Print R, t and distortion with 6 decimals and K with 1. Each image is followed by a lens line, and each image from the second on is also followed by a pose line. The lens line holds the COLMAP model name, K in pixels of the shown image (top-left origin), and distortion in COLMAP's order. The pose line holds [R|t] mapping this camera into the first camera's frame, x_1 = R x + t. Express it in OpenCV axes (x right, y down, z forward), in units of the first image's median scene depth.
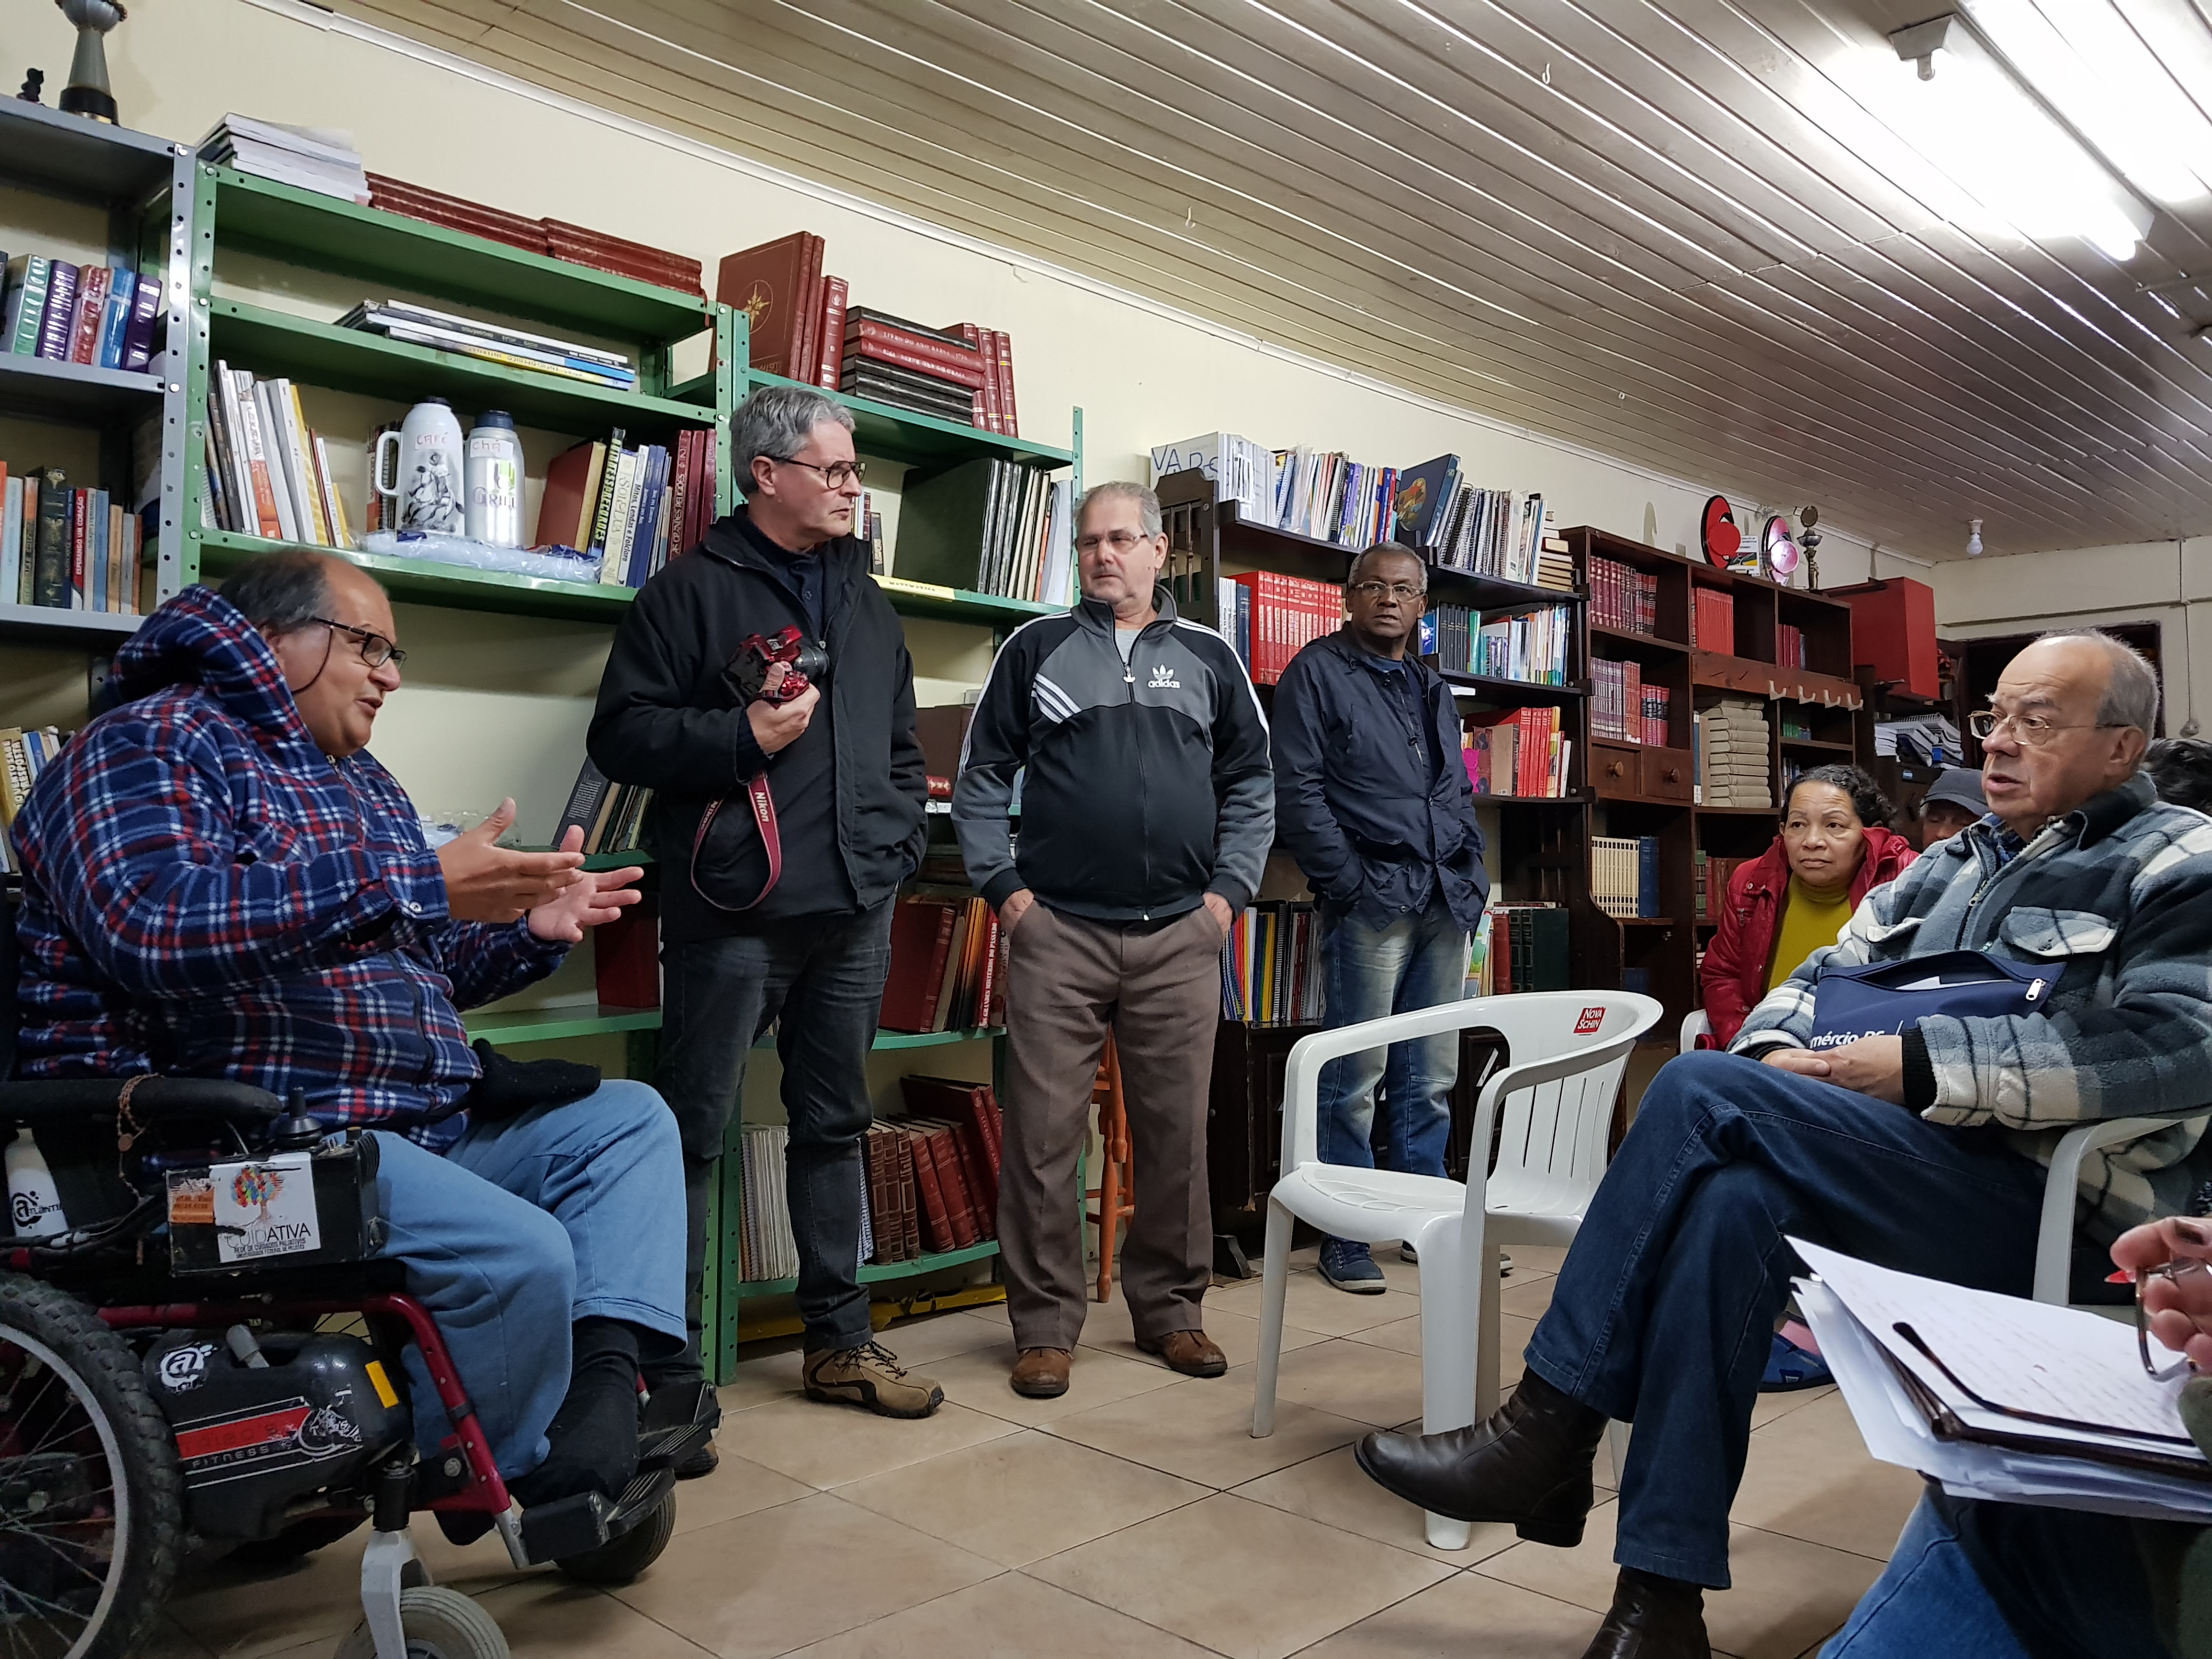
lens RADIAL K [[1752.1, 0, 1014.9], [0, 1752.1, 778.7], [0, 0, 1]] dist [0.058265, -0.081042]
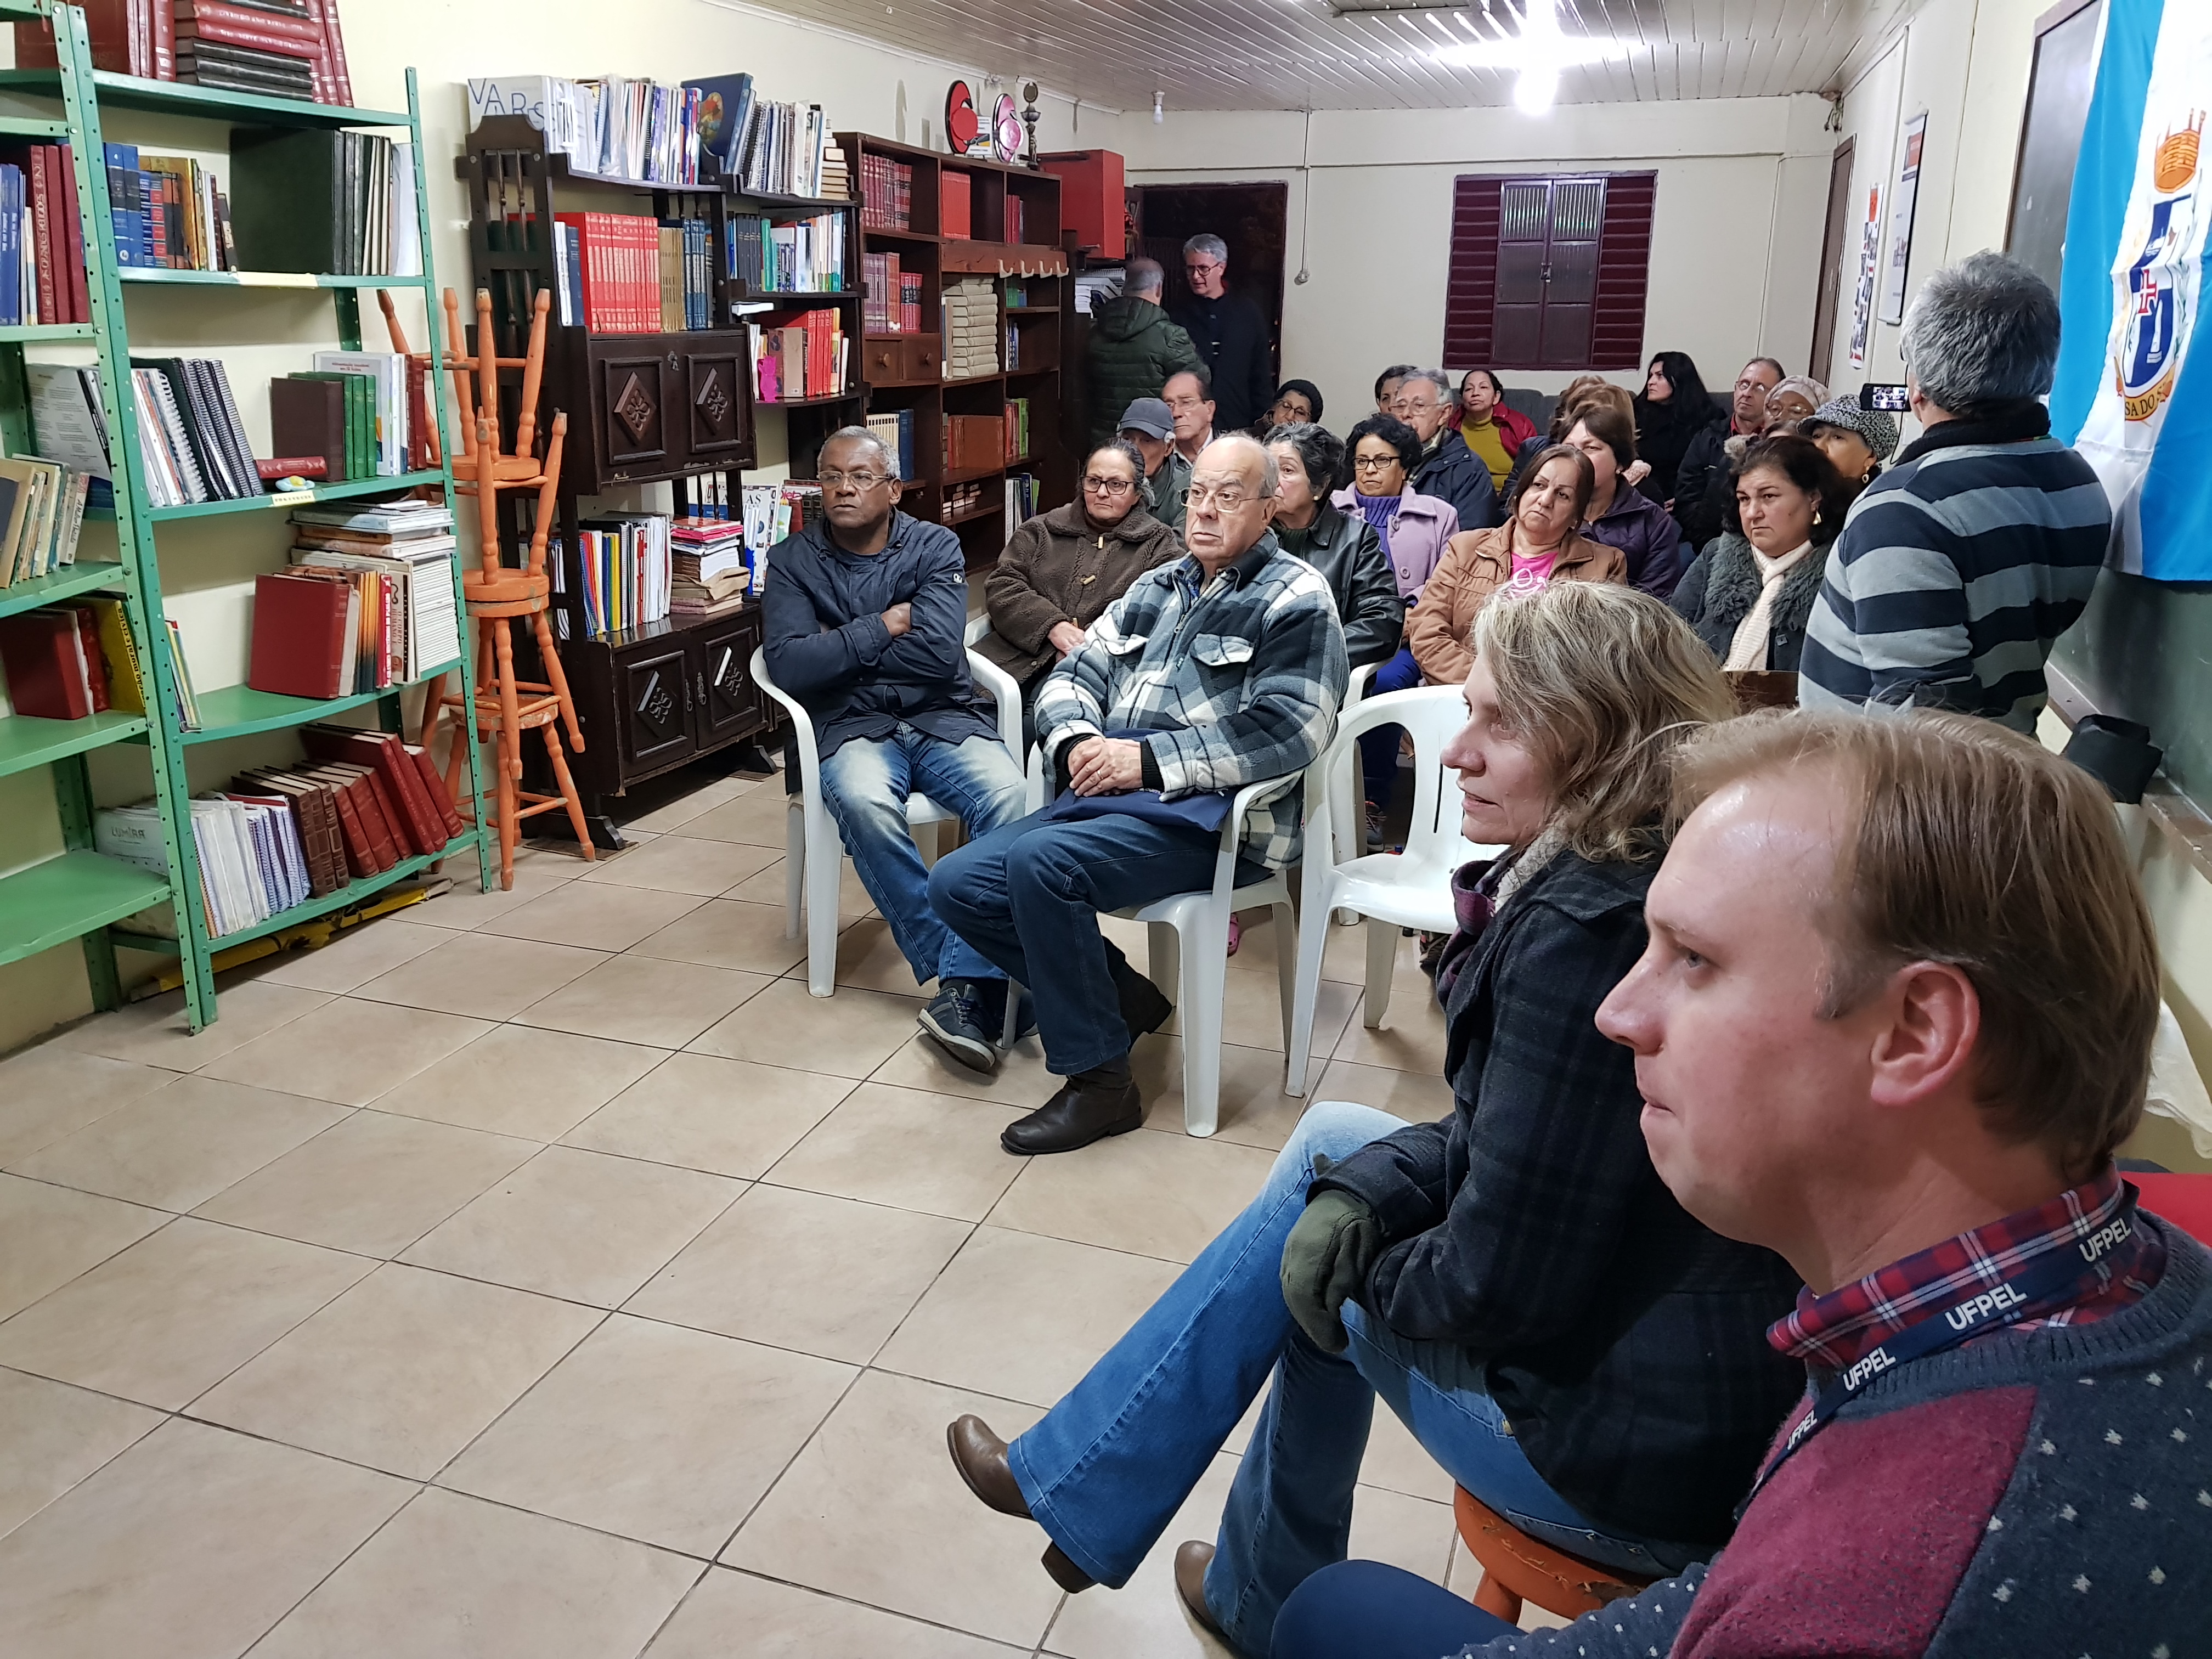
lens RADIAL K [[1752.1, 0, 1111.9], [0, 1752.1, 826.6], [0, 0, 1]] dist [0.058265, -0.081042]
pose [[0.881395, -0.124552, 0.455663, -0.095652], [-0.042596, 0.939727, 0.339262, -0.123829], [-0.470455, -0.318433, 0.822966, -0.120423]]
